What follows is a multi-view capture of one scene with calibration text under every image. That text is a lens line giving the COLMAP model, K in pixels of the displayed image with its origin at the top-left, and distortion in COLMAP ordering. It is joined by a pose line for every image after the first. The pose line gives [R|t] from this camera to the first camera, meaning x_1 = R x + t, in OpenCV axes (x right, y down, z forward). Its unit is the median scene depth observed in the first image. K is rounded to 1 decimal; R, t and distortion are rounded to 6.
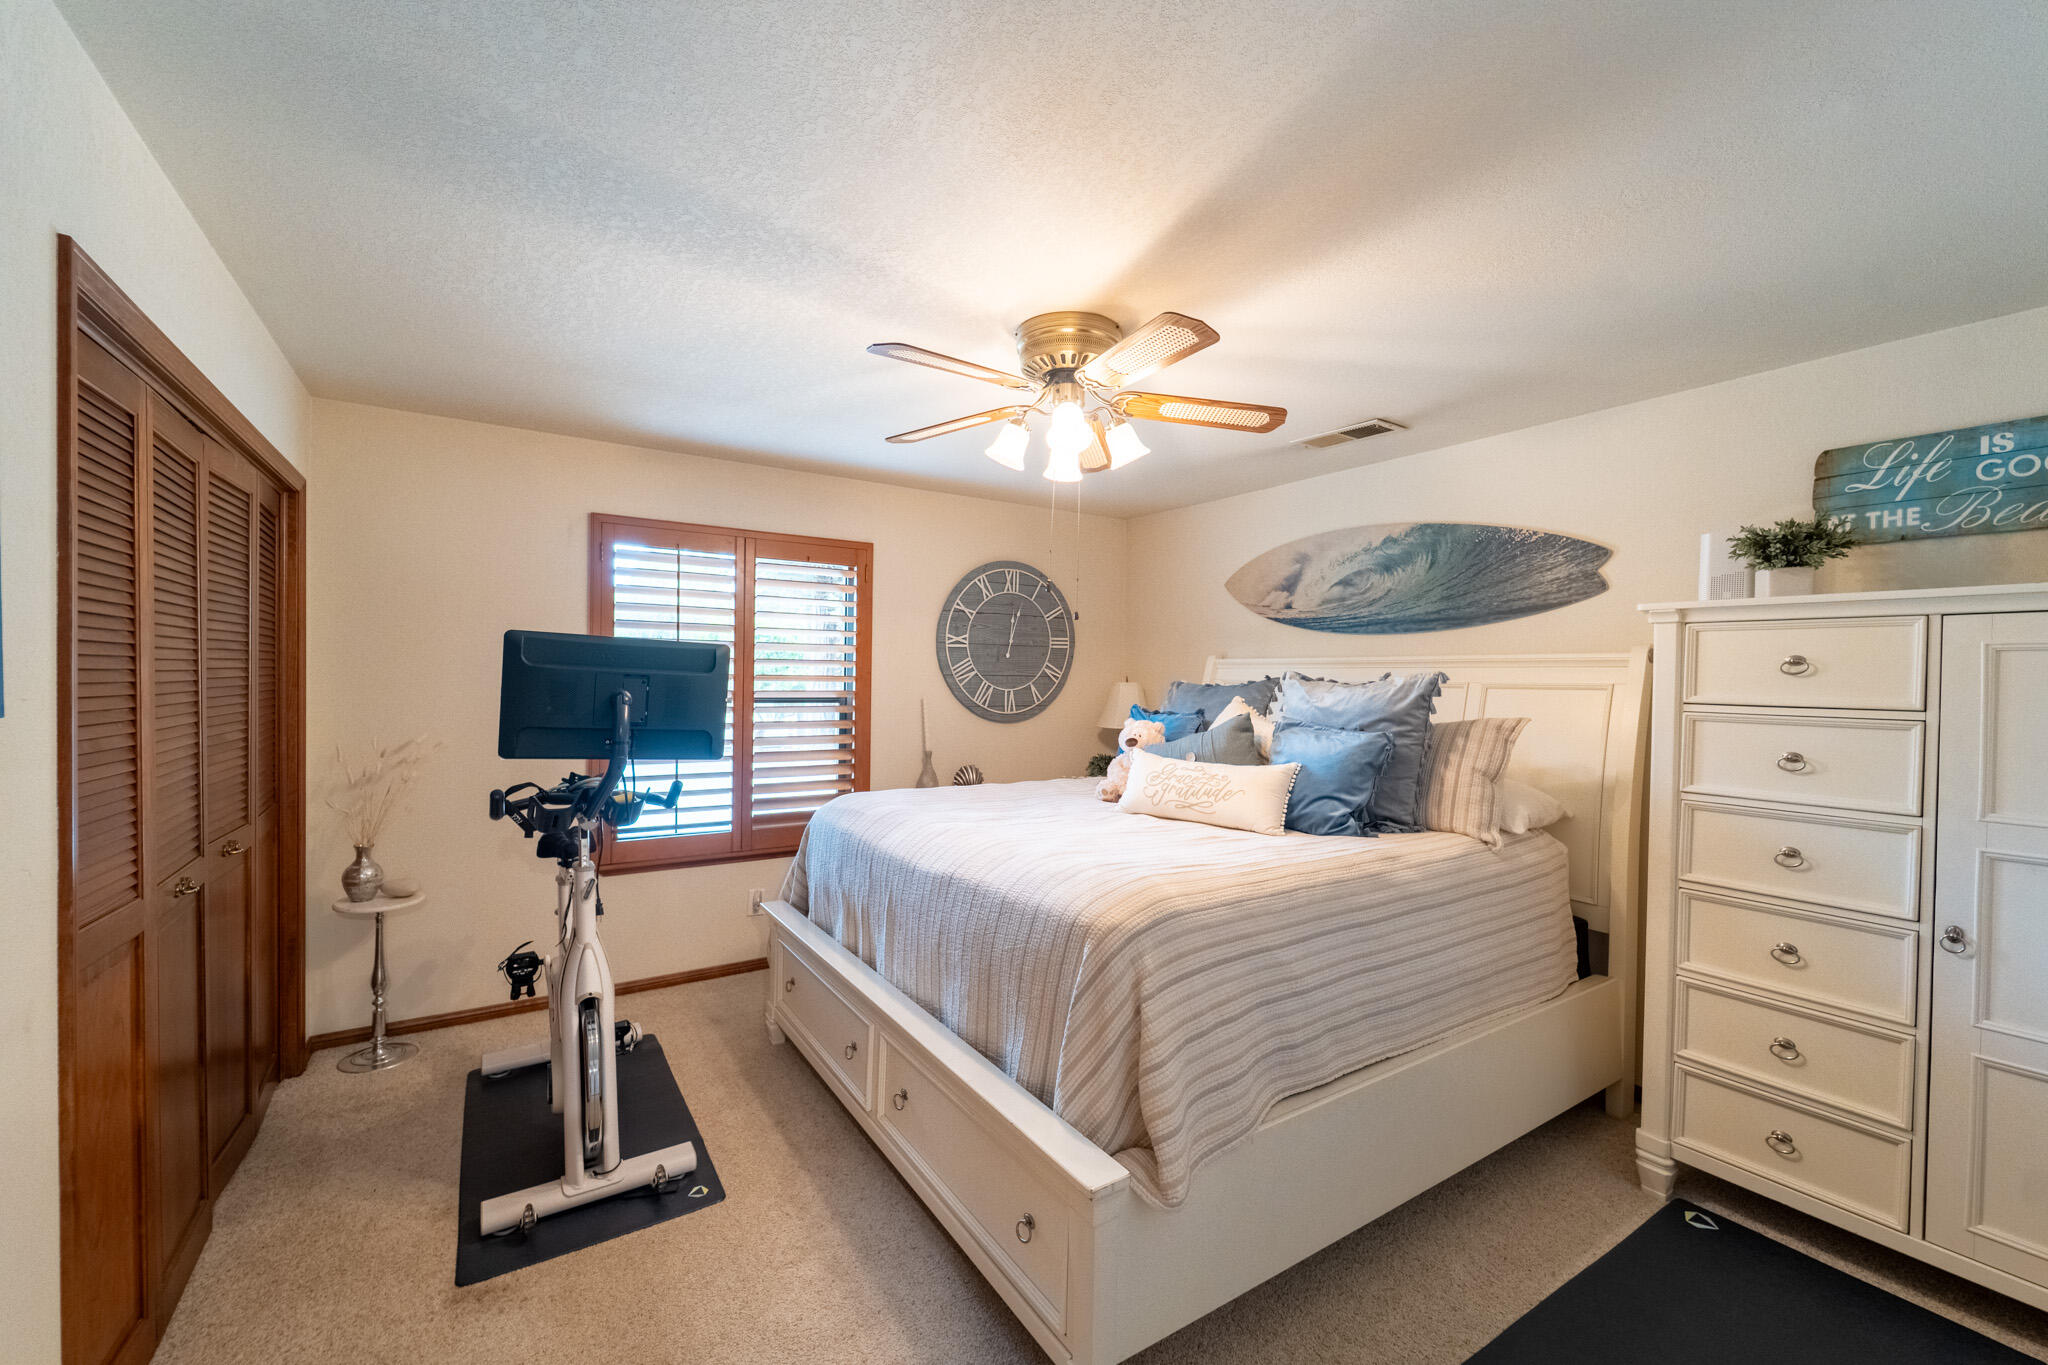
lens RADIAL K [[822.4, 0, 1027.2], [0, 822.4, 683.6], [0, 0, 1]] dist [0.000316, -0.001381]
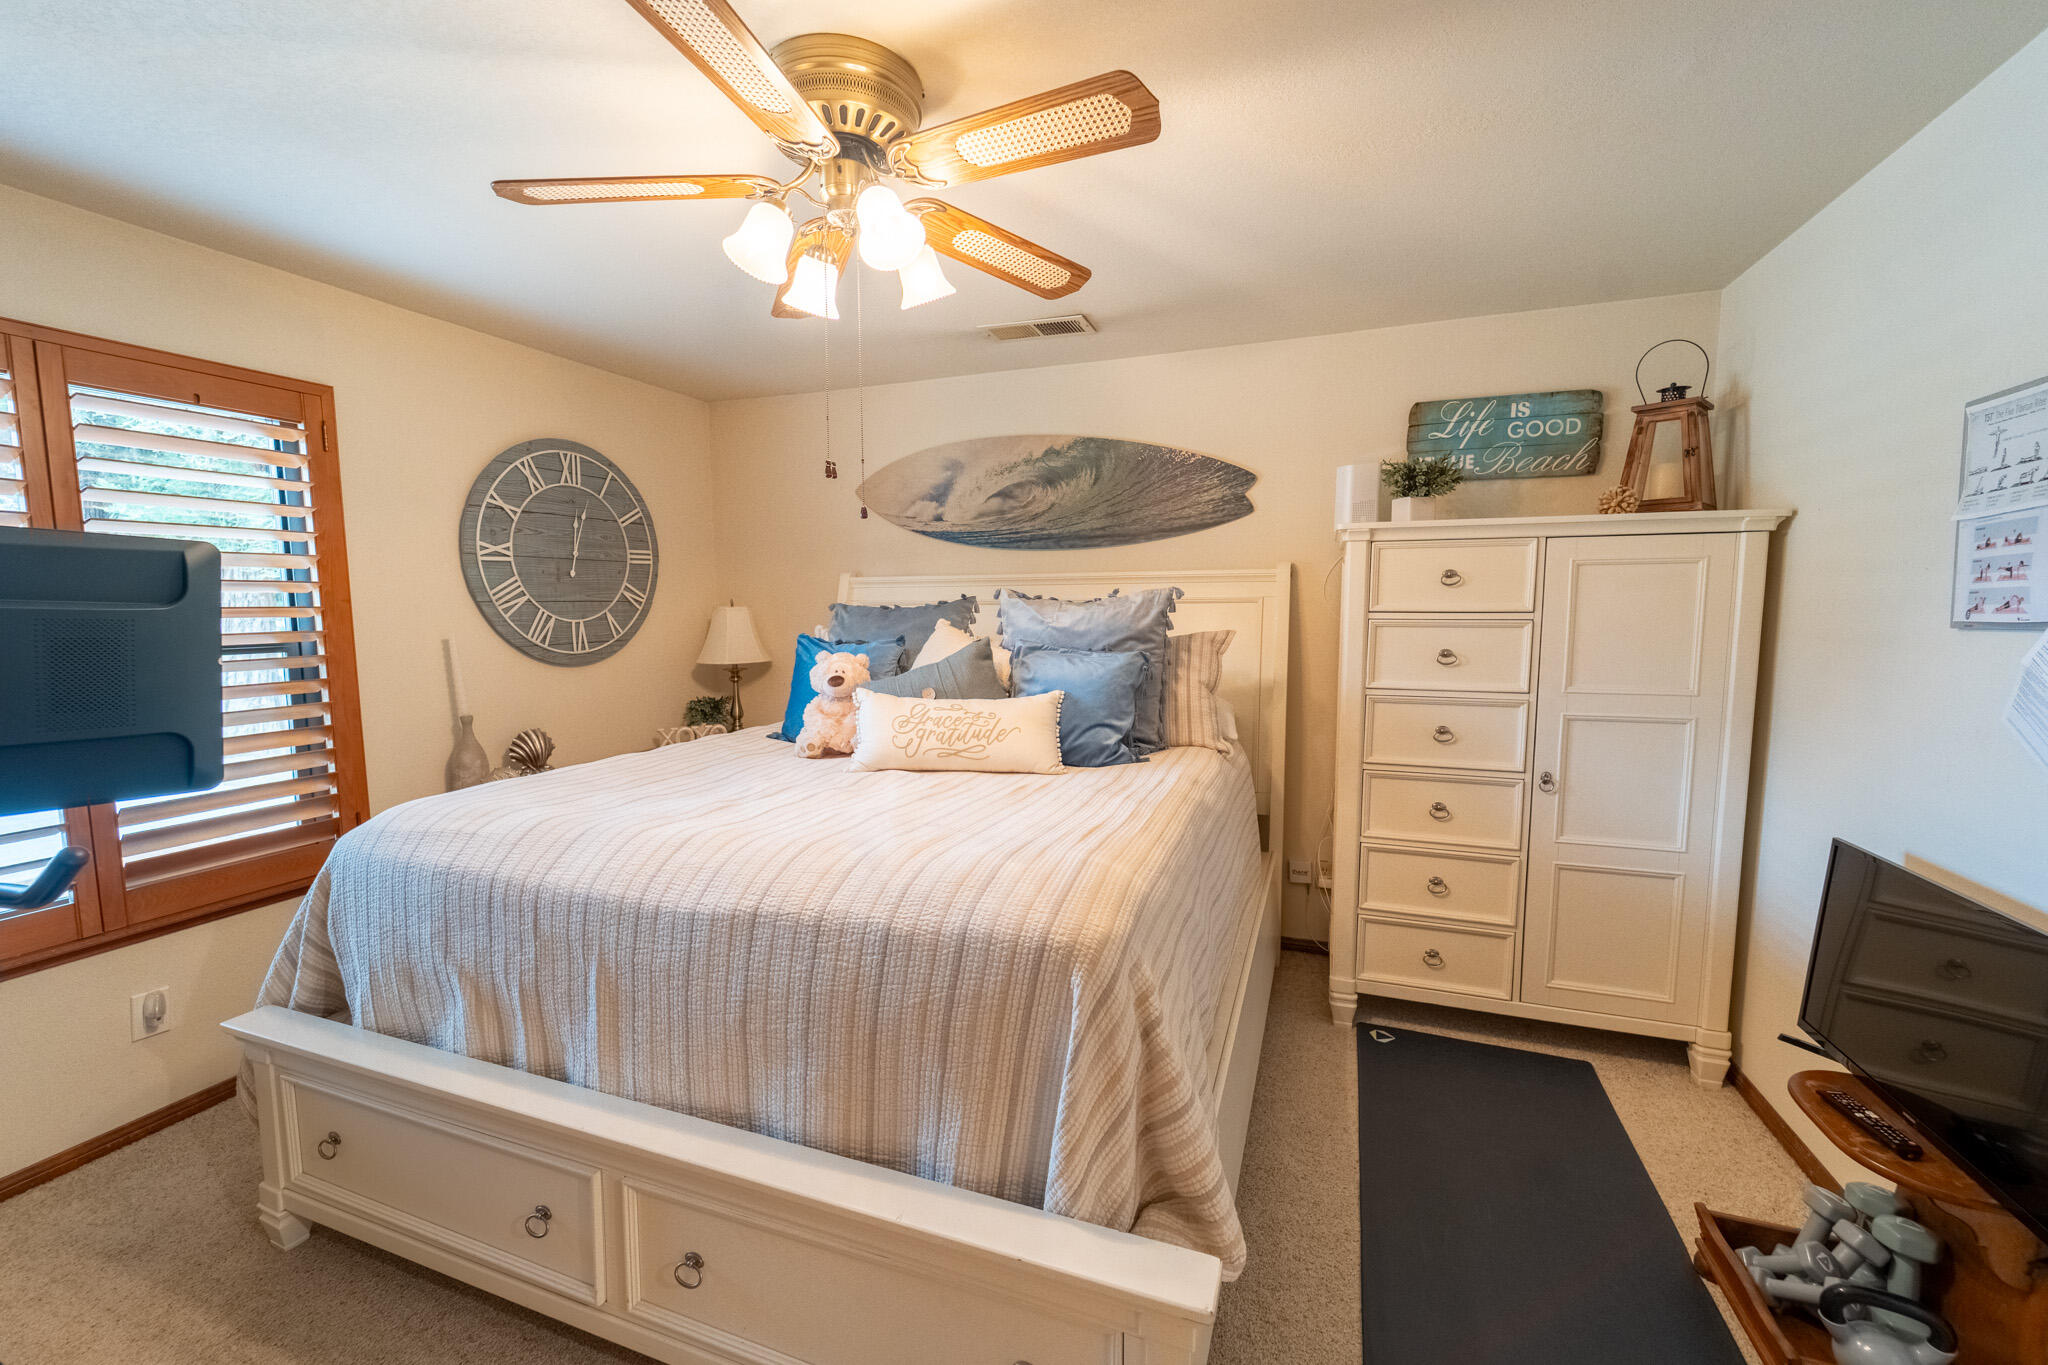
lens RADIAL K [[822.4, 0, 1027.2], [0, 822.4, 683.6], [0, 0, 1]] dist [0.000316, -0.001381]
pose [[0.804468, -0.079217, 0.588690, -0.227437], [0.023211, 0.994503, 0.102106, -0.003944], [-0.593542, -0.068477, 0.801885, 0.294366]]
